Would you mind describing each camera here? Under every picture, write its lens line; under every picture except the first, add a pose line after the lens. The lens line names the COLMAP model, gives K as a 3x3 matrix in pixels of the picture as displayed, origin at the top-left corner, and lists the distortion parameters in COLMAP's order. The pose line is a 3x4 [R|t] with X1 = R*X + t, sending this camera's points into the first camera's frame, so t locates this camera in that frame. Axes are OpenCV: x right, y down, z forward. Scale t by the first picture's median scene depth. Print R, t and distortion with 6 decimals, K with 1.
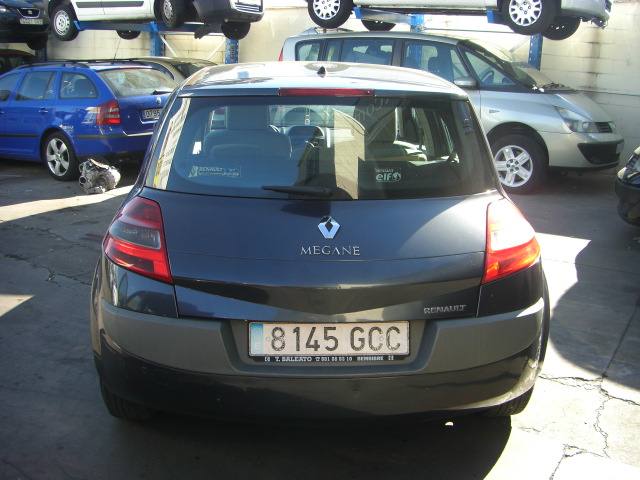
lens RADIAL K [[718.0, 0, 320.0], [0, 718.0, 240.0], [0, 0, 1]] dist [-0.223414, 0.179367]
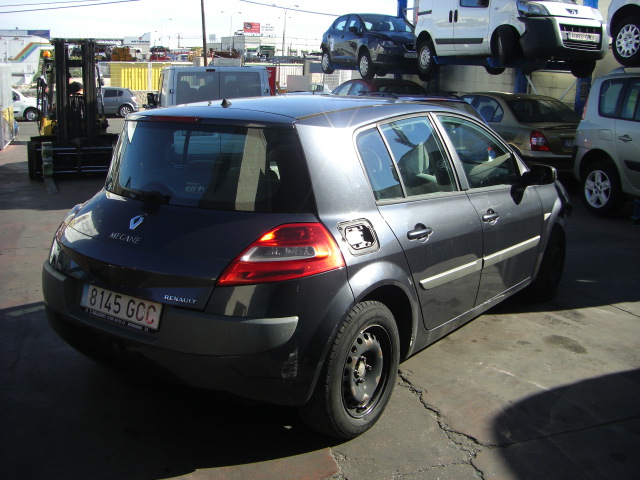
lens RADIAL K [[718.9, 0, 320.0], [0, 718.9, 240.0], [0, 0, 1]] dist [-0.148229, 0.067617]
pose [[0.782930, 0.131802, -0.607987, 0.282853], [-0.162532, 0.986693, 0.004600, -0.011870], [0.600503, 0.095216, 0.793934, 0.045612]]
